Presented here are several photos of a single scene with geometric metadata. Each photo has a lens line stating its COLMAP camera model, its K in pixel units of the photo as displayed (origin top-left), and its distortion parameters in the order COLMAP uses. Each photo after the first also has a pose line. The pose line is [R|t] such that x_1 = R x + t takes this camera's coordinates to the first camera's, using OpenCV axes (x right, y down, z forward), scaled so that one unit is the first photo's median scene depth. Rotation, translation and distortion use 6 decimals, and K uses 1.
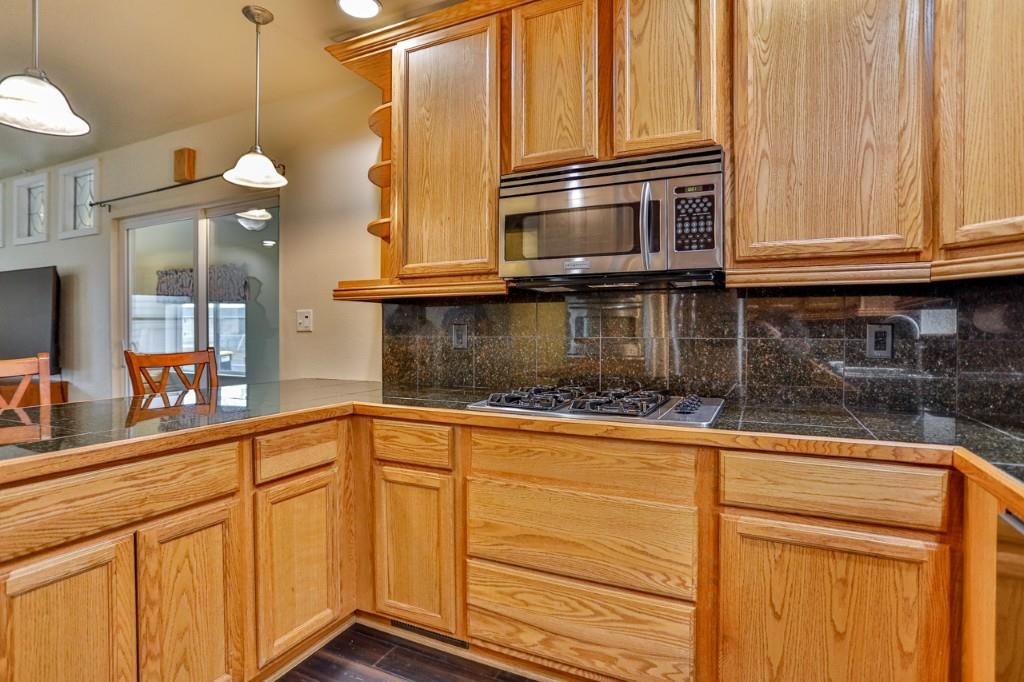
lens RADIAL K [[503.4, 0, 486.9], [0, 503.4, 339.3], [0, 0, 1]] dist [-0.056285, 0.030388]
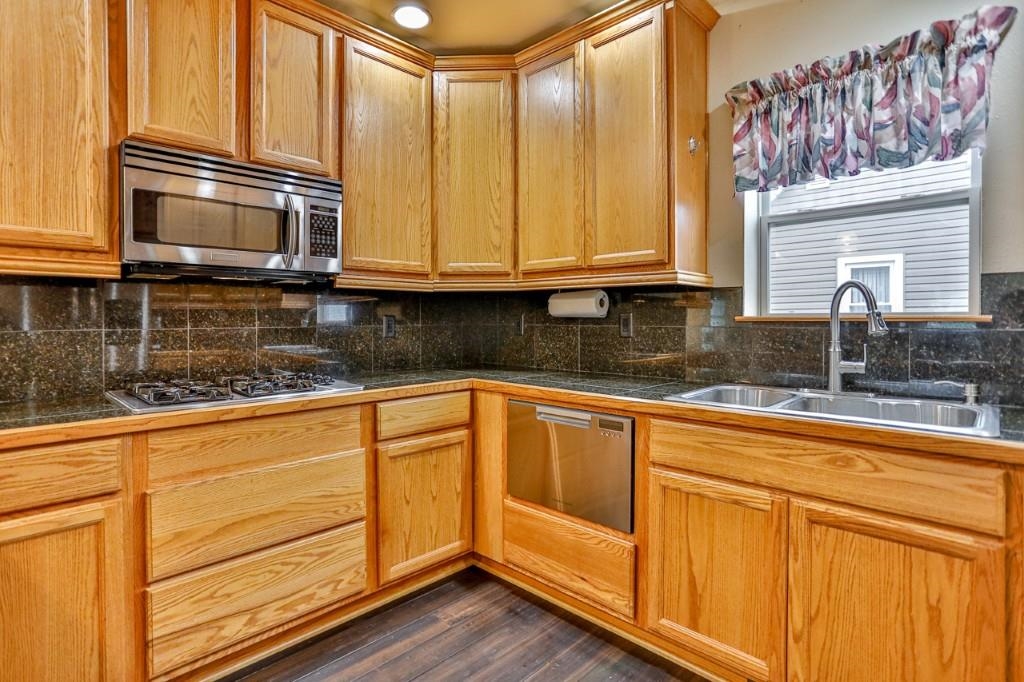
lens RADIAL K [[530.7, 0, 515.8], [0, 530.7, 331.3], [0, 0, 1]] dist [-0.044039, 0.035773]
pose [[0.309173, -0.023171, 0.950724, -0.710706], [0.021588, 0.999617, 0.017342, -0.002725], [-0.950761, 0.015162, 0.309554, 0.115843]]
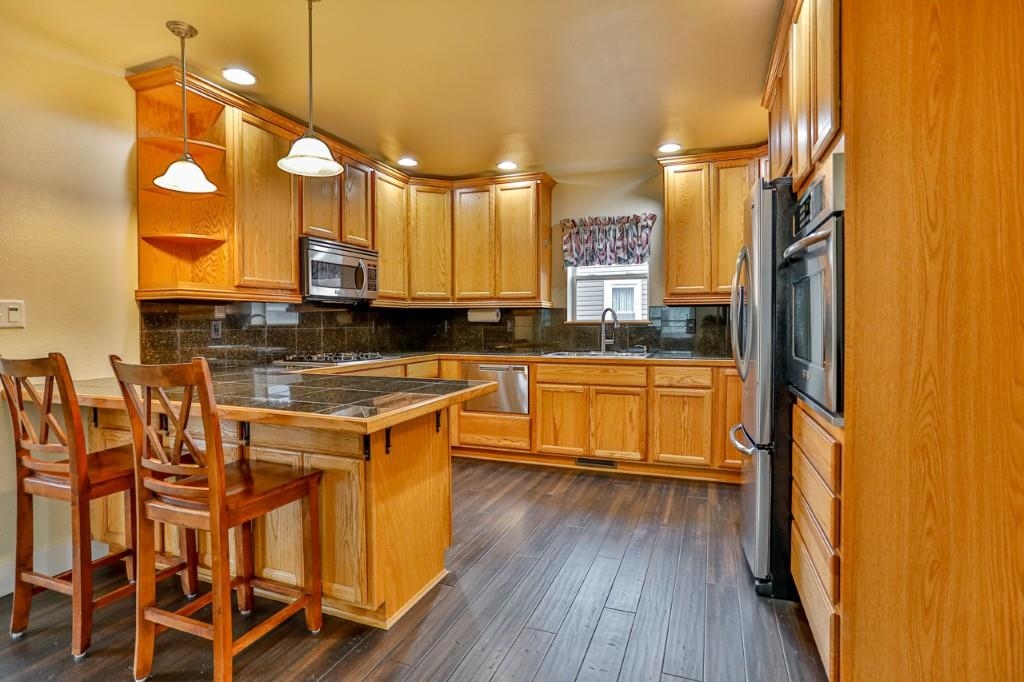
lens RADIAL K [[499.2, 0, 519.7], [0, 499.2, 350.1], [0, 0, 1]] dist [-0.002205, 0.000055]
pose [[-0.071558, -0.055280, 0.995903, -2.066348], [0.023649, 0.998088, 0.057101, -0.011470], [-0.997156, 0.027638, -0.070114, 0.450073]]
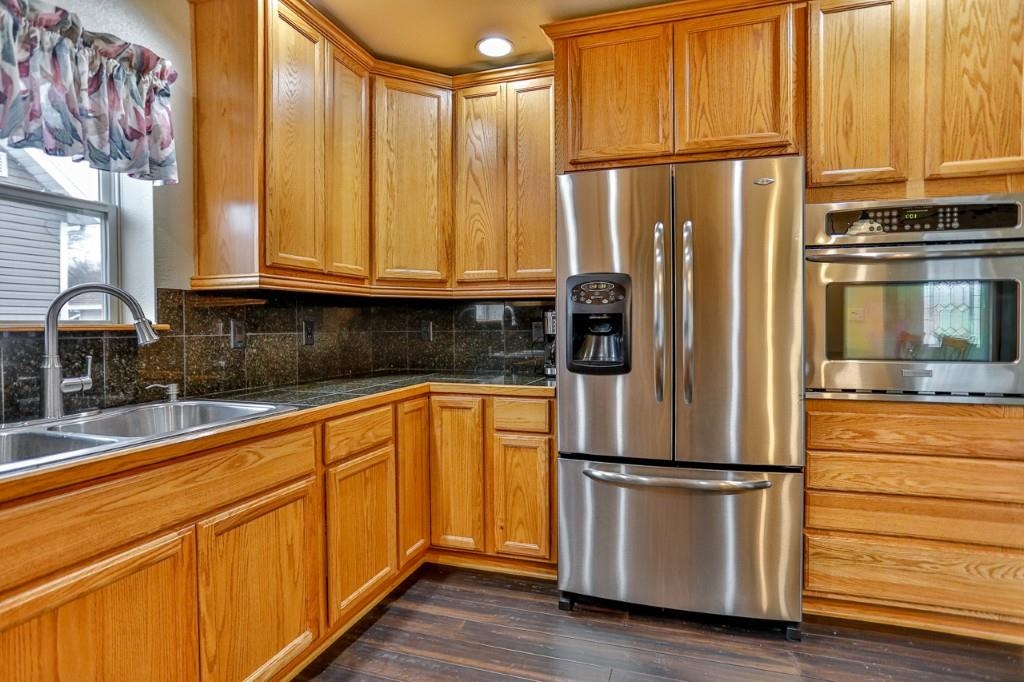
lens RADIAL K [[530.7, 0, 515.8], [0, 530.7, 331.3], [0, 0, 1]] dist [-0.044039, 0.035773]
pose [[-0.990698, 0.004224, -0.136015, -0.109117], [-0.000765, 0.999330, 0.036602, -0.023010], [0.136079, 0.036365, -0.990030, 0.812988]]
